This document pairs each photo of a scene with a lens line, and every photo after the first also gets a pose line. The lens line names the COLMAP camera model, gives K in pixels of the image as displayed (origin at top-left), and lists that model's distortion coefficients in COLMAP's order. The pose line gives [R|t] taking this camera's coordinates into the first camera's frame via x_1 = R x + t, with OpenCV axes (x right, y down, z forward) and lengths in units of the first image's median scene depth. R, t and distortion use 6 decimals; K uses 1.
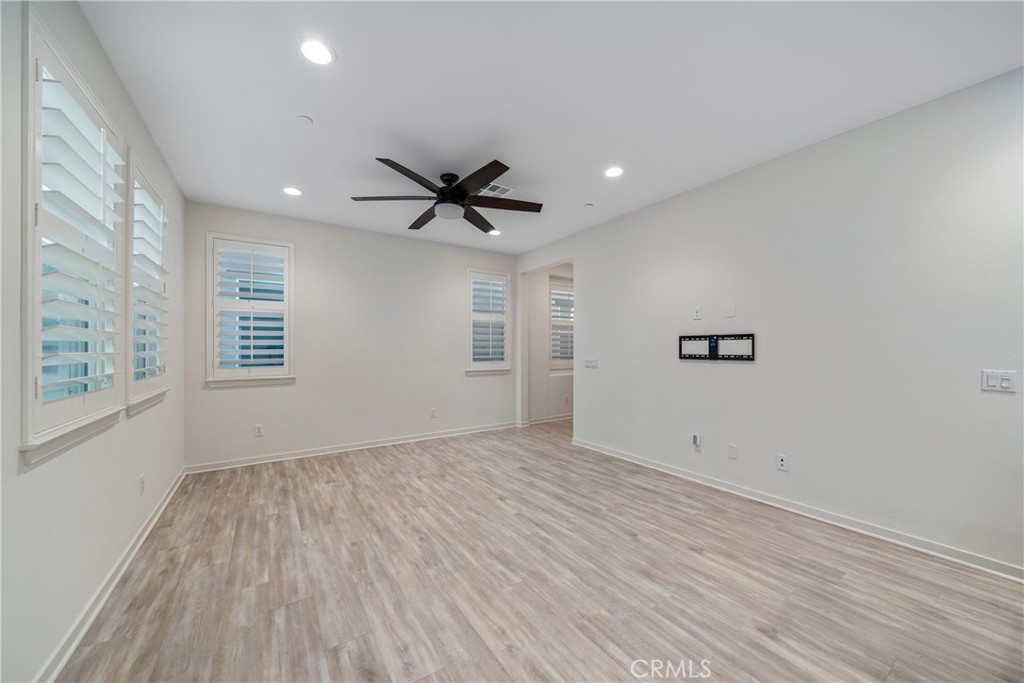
lens RADIAL K [[365.5, 0, 509.2], [0, 365.5, 345.8], [0, 0, 1]] dist [-0.006093, 0.000025]
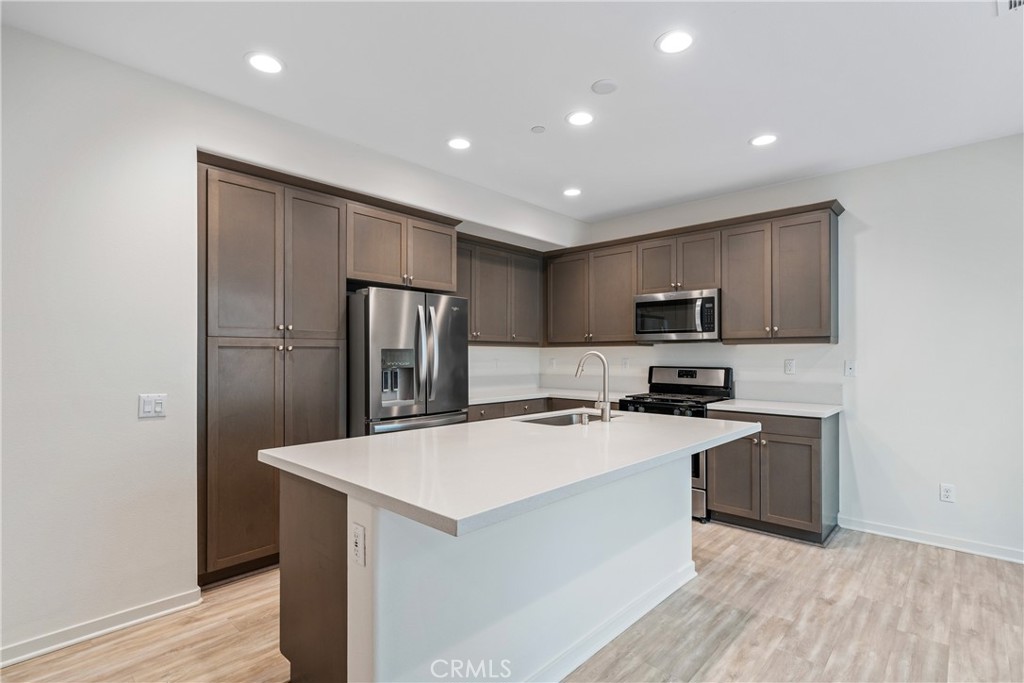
lens RADIAL K [[495.6, 0, 506.5], [0, 495.6, 348.6], [0, 0, 1]] dist [0.001861, 0.000728]
pose [[-0.229256, 0.013443, 0.973273, -0.058489], [-0.007190, 0.999854, -0.015503, -0.024276], [-0.973340, -0.010553, -0.229126, 0.284342]]
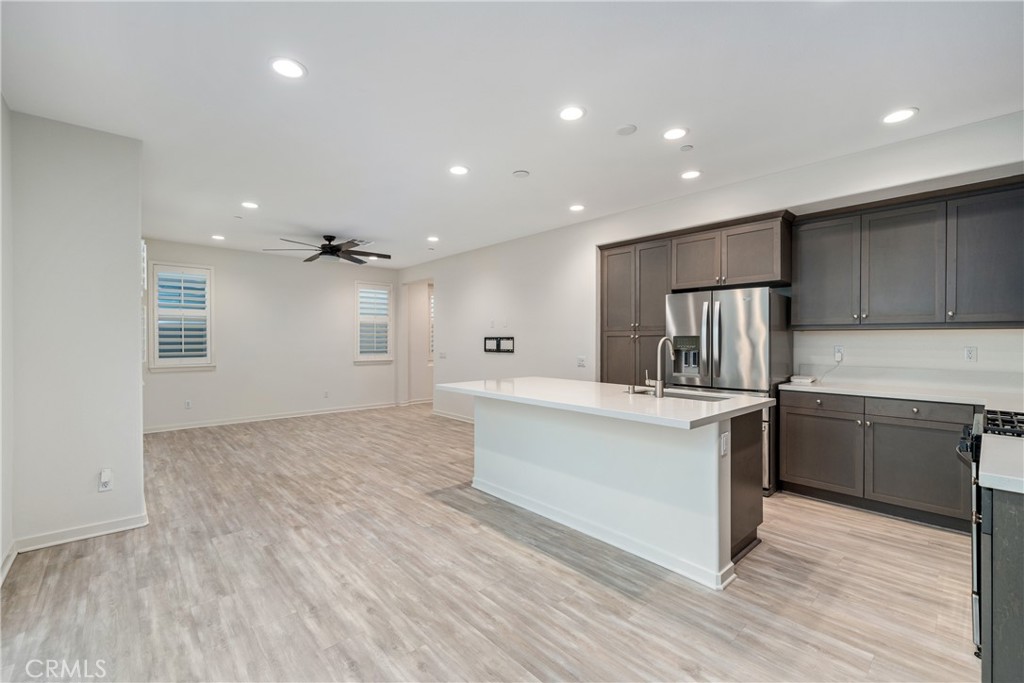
lens RADIAL K [[431.3, 0, 508.9], [0, 431.3, 342.6], [0, 0, 1]] dist [-0.001929, 0.000068]
pose [[0.989451, 0.003093, 0.144836, 0.367920], [-0.004966, 0.999909, 0.012572, -0.033522], [-0.144784, -0.013159, 0.989376, -1.055486]]
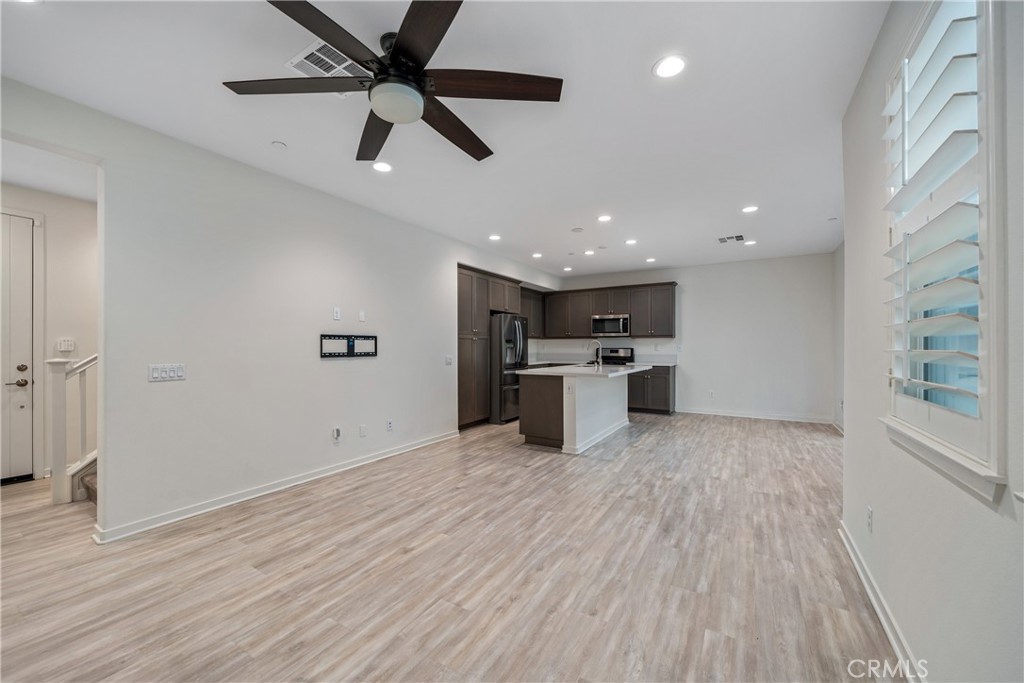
lens RADIAL K [[395.6, 0, 508.7], [0, 395.6, 344.2], [0, 0, 1]] dist [-0.002108, -0.000129]
pose [[-0.420448, 0.007546, 0.907285, -0.875365], [-0.005612, 0.999925, -0.010918, 0.010377], [-0.907299, -0.009682, -0.420374, 1.211741]]
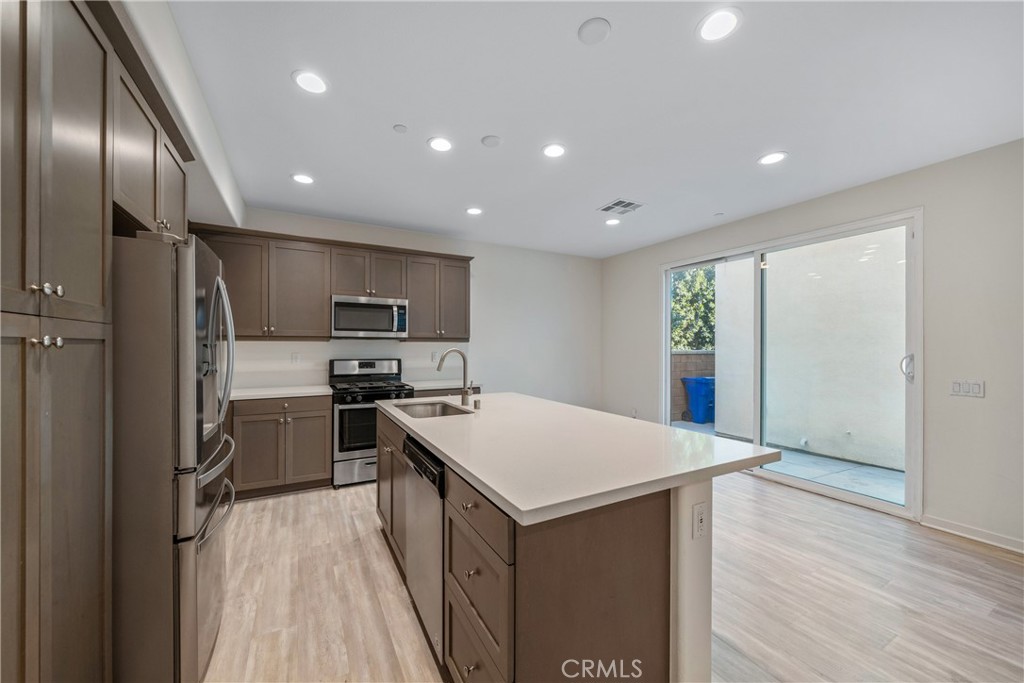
lens RADIAL K [[382.6, 0, 512.0], [0, 382.6, 341.5], [0, 0, 1]] dist [0.001301, 0.000128]
pose [[-0.996959, 0.001084, 0.077924, 0.665659], [-0.000543, 0.999783, -0.020847, -0.032603], [-0.077930, -0.020826, -0.996741, 0.792747]]
